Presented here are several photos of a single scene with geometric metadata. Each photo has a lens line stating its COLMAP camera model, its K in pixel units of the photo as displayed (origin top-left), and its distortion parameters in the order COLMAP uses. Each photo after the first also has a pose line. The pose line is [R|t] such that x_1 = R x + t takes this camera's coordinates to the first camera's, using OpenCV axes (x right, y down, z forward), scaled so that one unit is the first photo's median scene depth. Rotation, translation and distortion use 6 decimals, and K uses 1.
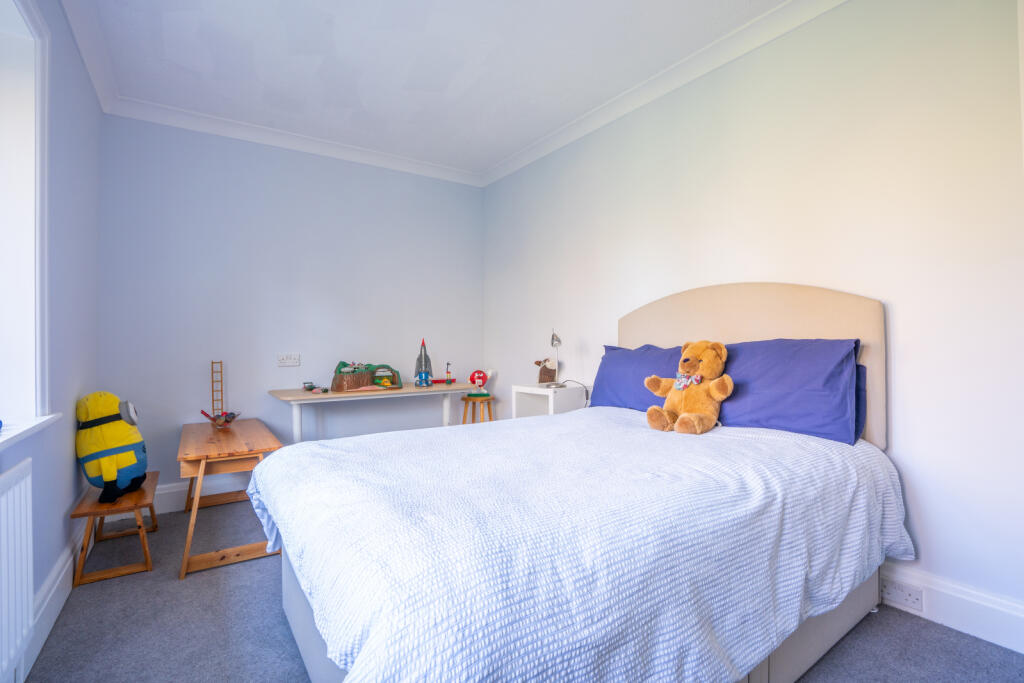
lens RADIAL K [[488.5, 0, 512.0], [0, 488.5, 341.5], [0, 0, 1]] dist [-0.002053, -0.000173]
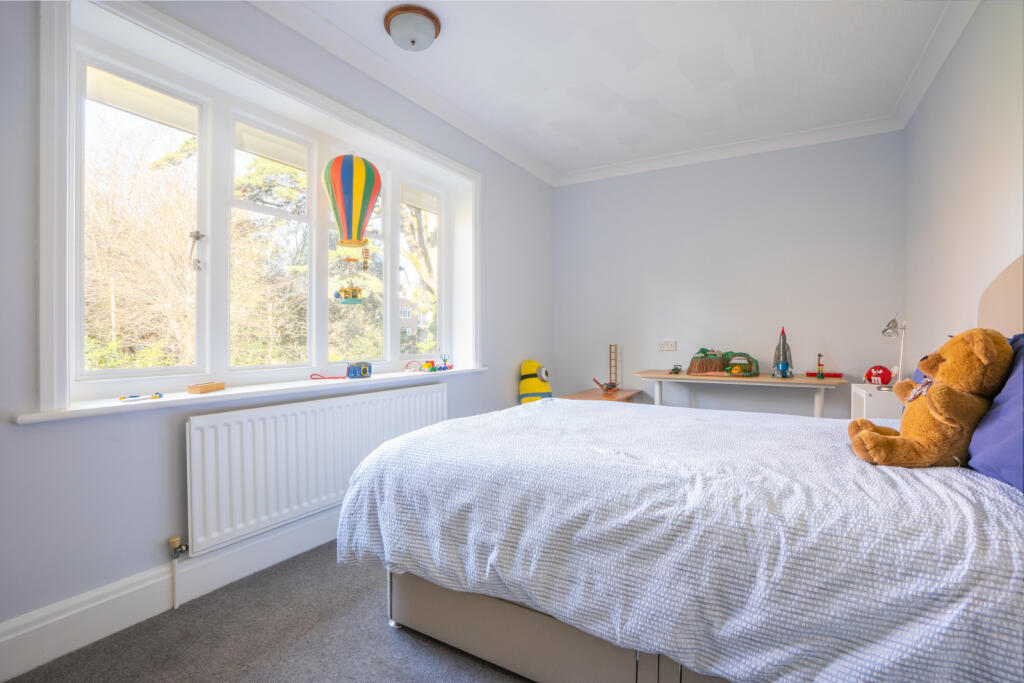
lens RADIAL K [[479.4, 0, 512.0], [0, 479.4, 341.5], [0, 0, 1]] dist [-0.000453, 0.000008]
pose [[0.439632, 0.020669, -0.897940, 0.429951], [0.004165, 0.999678, 0.025050, -0.003060], [0.898168, -0.014753, 0.439404, 0.134130]]
